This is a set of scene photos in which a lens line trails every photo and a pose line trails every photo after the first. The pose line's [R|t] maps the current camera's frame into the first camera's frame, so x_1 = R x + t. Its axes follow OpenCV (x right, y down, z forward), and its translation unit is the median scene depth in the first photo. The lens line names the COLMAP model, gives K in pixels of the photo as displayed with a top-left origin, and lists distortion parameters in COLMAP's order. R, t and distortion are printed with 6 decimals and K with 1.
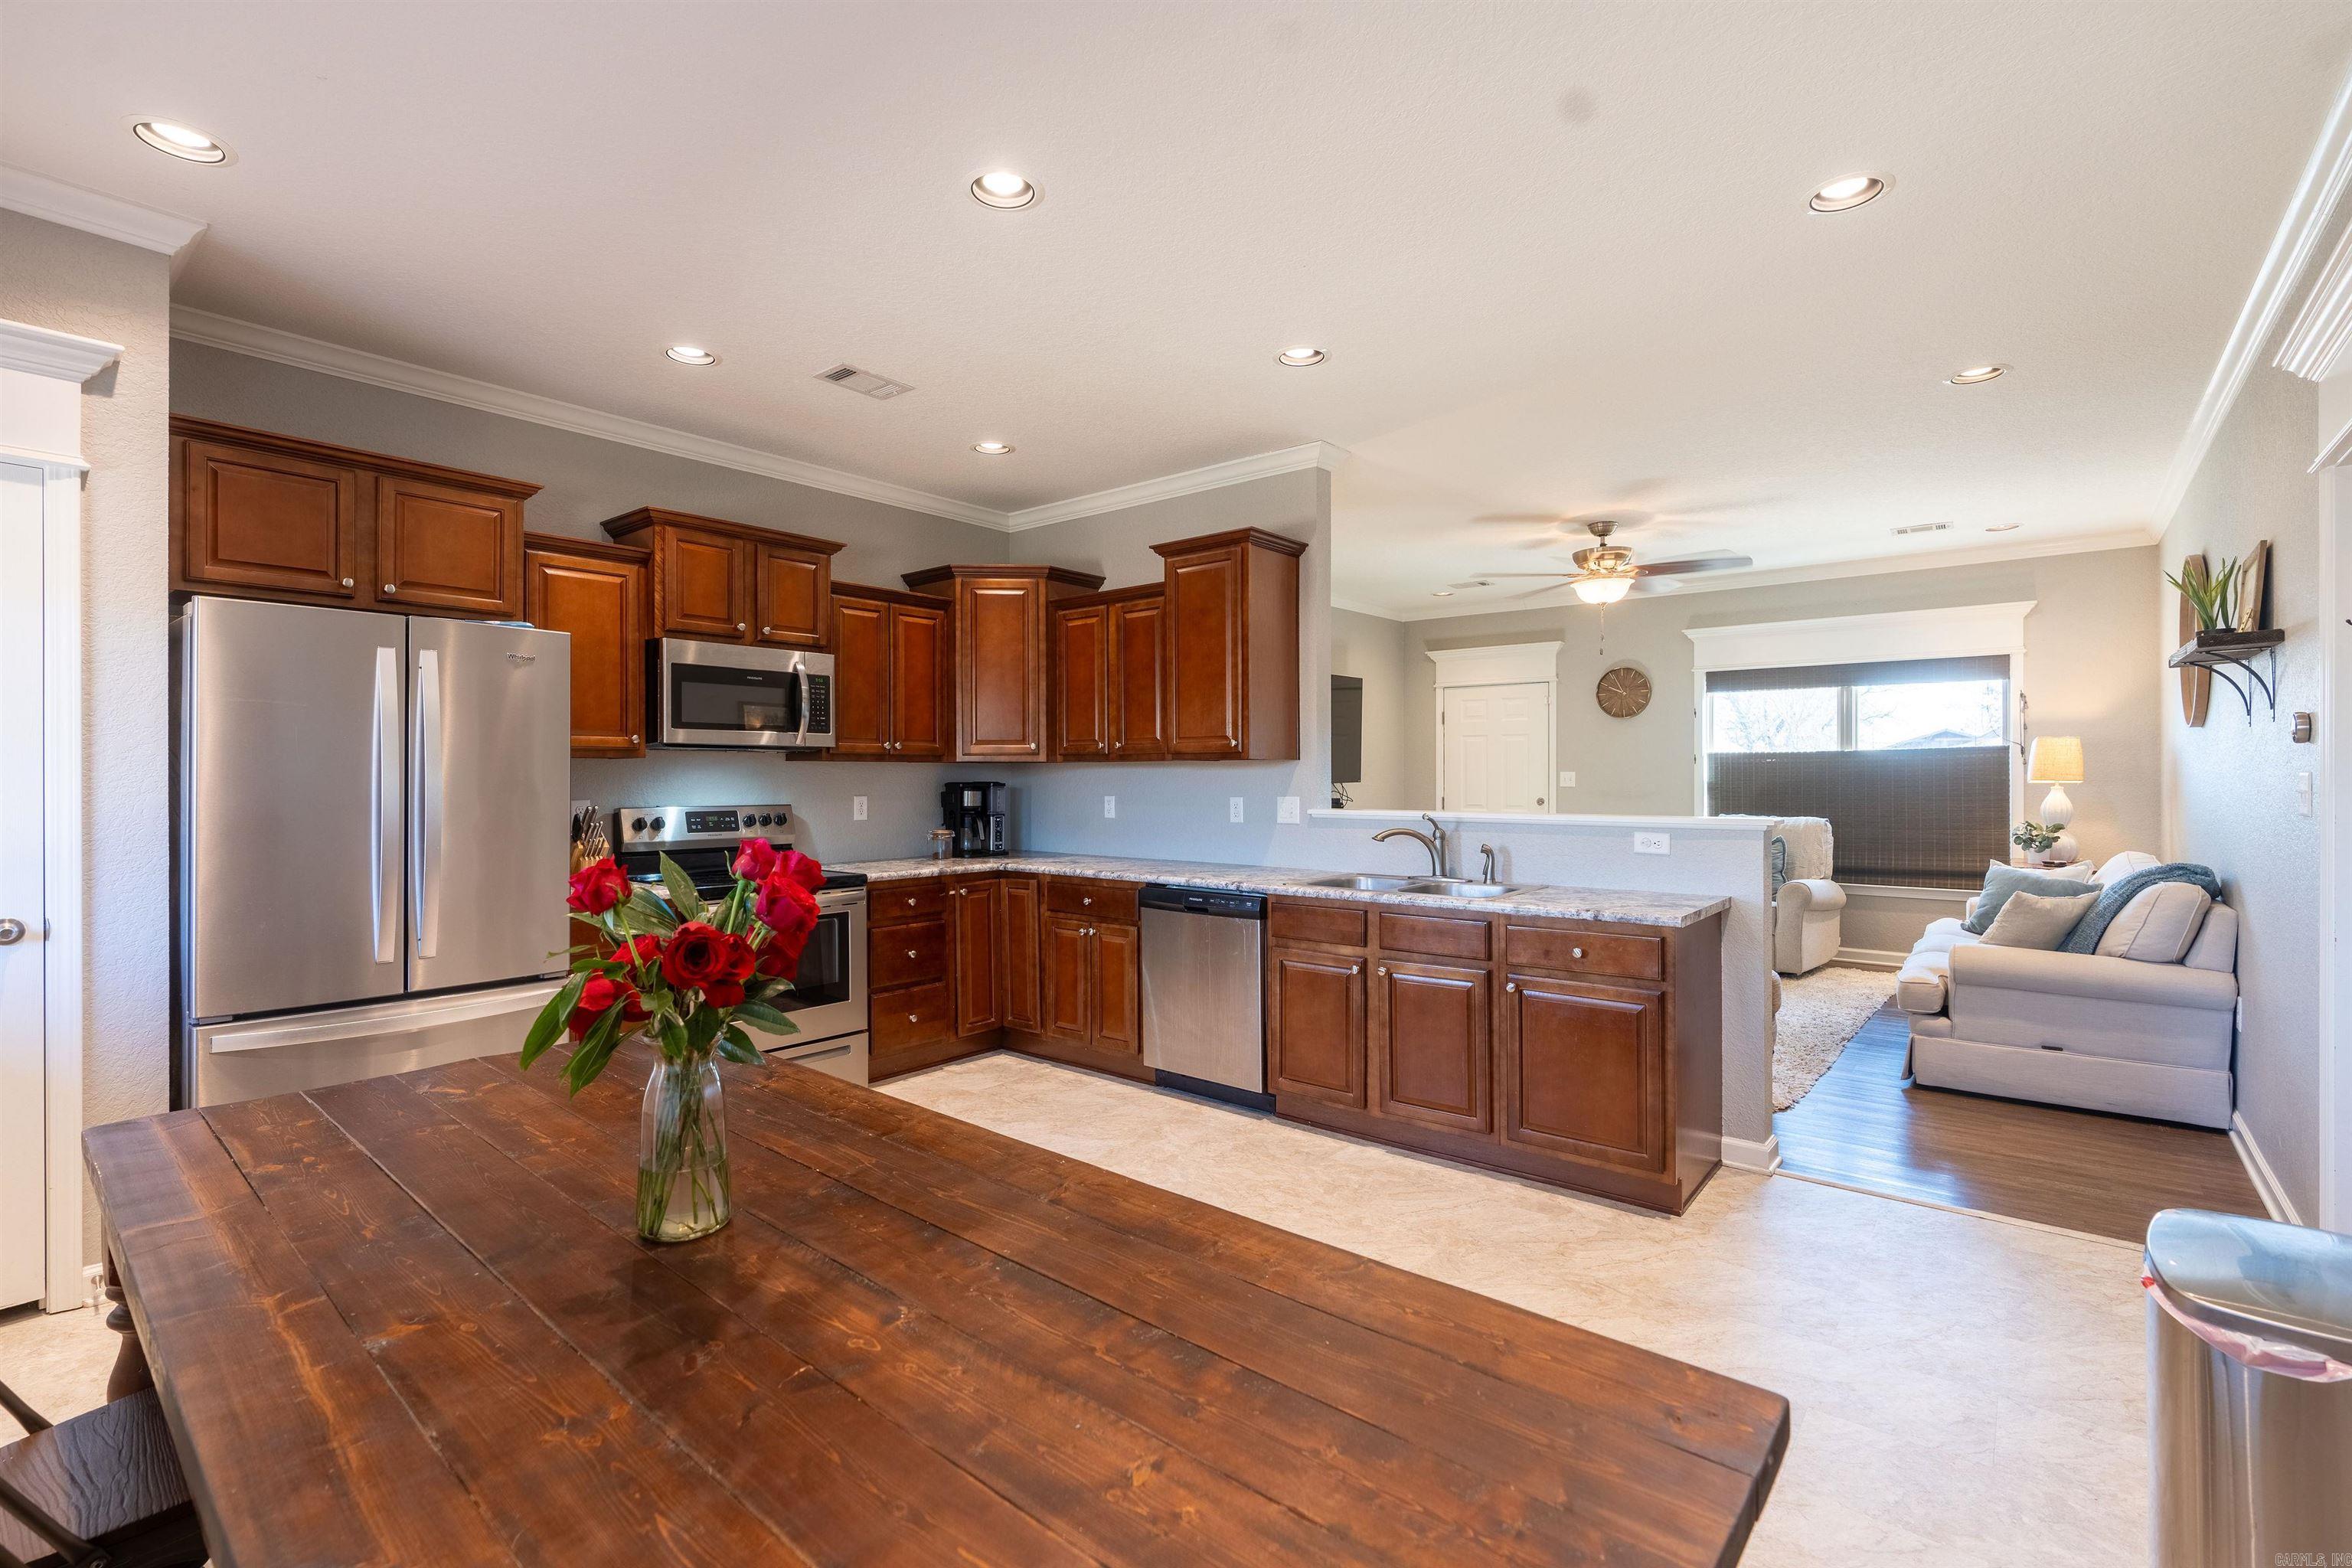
lens RADIAL K [[1051.3, 0, 1152.6], [0, 1051.3, 778.3], [0, 0, 1]] dist [-0.011759, 0.004919]
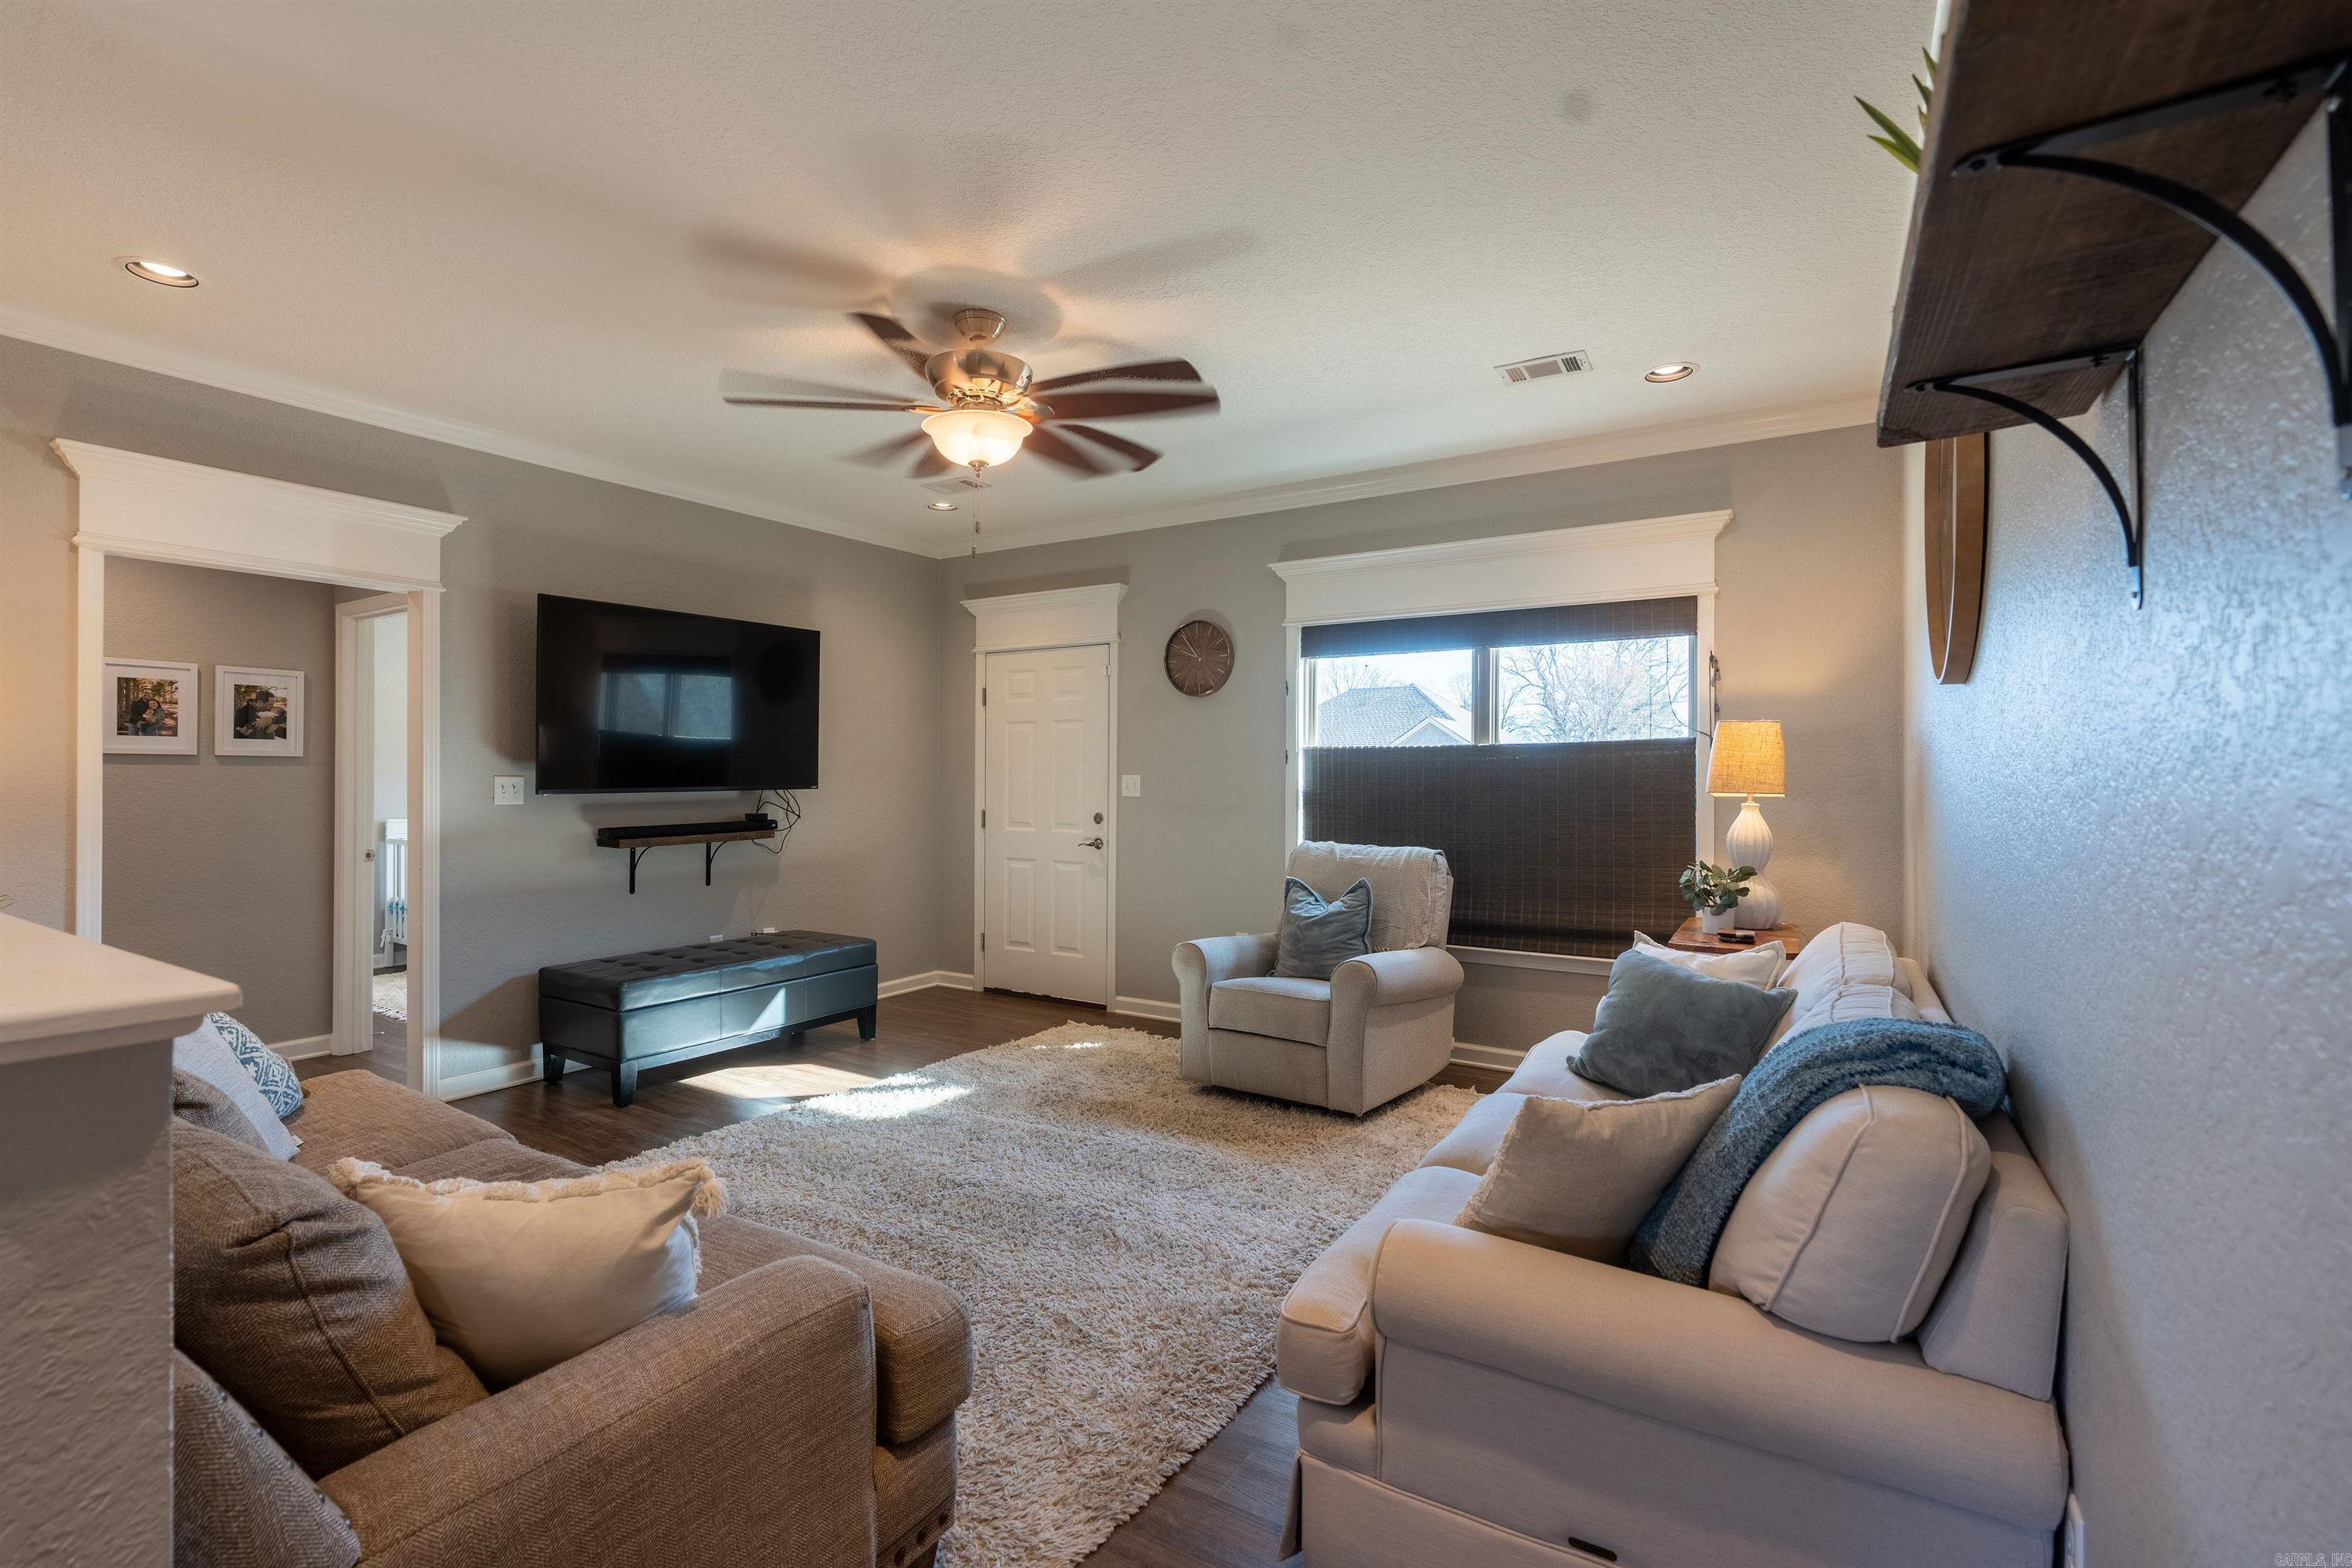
lens RADIAL K [[1051.3, 0, 1152.1], [0, 1051.3, 777.9], [0, 0, 1]] dist [-0.011759, 0.004919]
pose [[0.991375, 0.006143, 0.130912, 0.617798], [-0.005728, 0.999977, -0.003543, -0.003678], [-0.130931, 0.002763, 0.991388, 0.618489]]
